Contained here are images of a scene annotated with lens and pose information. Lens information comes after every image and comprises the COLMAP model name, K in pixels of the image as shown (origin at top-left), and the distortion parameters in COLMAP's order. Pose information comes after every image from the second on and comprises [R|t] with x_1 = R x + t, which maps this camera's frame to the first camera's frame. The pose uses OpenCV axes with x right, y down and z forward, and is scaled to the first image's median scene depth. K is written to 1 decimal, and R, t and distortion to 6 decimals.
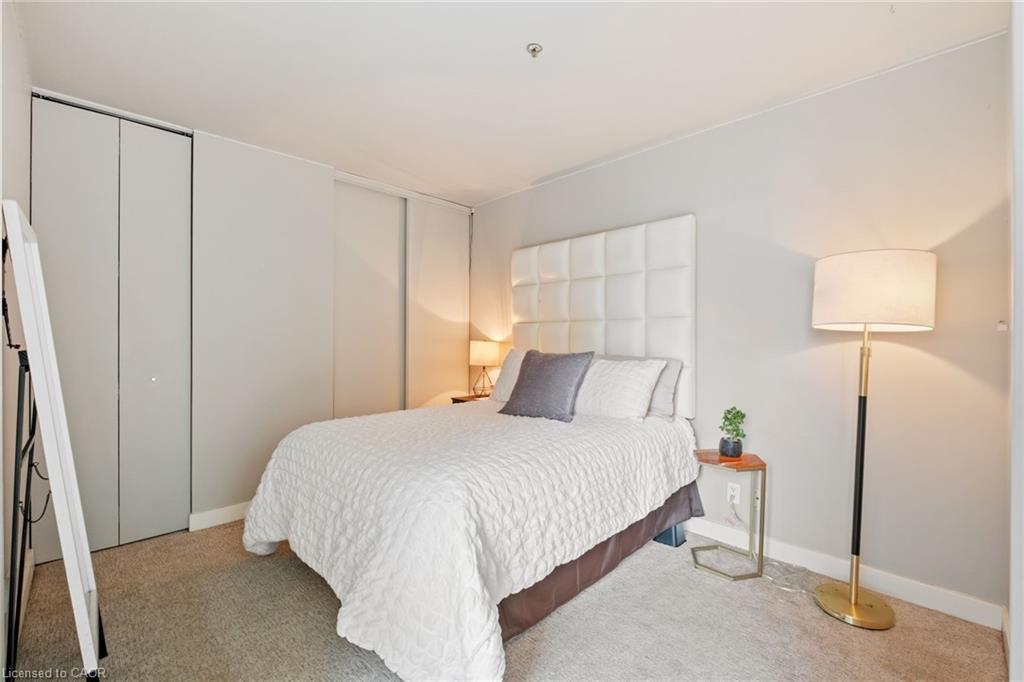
lens RADIAL K [[439.8, 0, 517.6], [0, 439.8, 338.3], [0, 0, 1]] dist [0.004923, -0.006692]
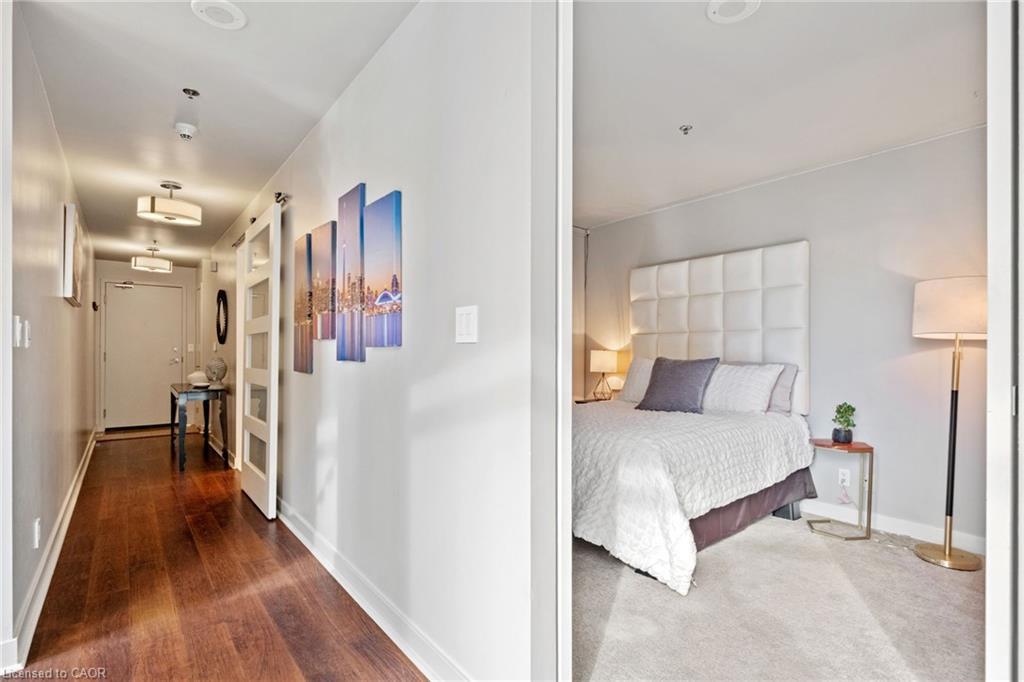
lens RADIAL K [[496.9, 0, 514.9], [0, 496.9, 351.2], [0, 0, 1]] dist [-0.003685, -0.000631]
pose [[0.993411, -0.000185, -0.114605, -0.243333], [0.000063, 0.999999, -0.001066, 0.015362], [0.114605, 0.001052, 0.993411, -0.439658]]
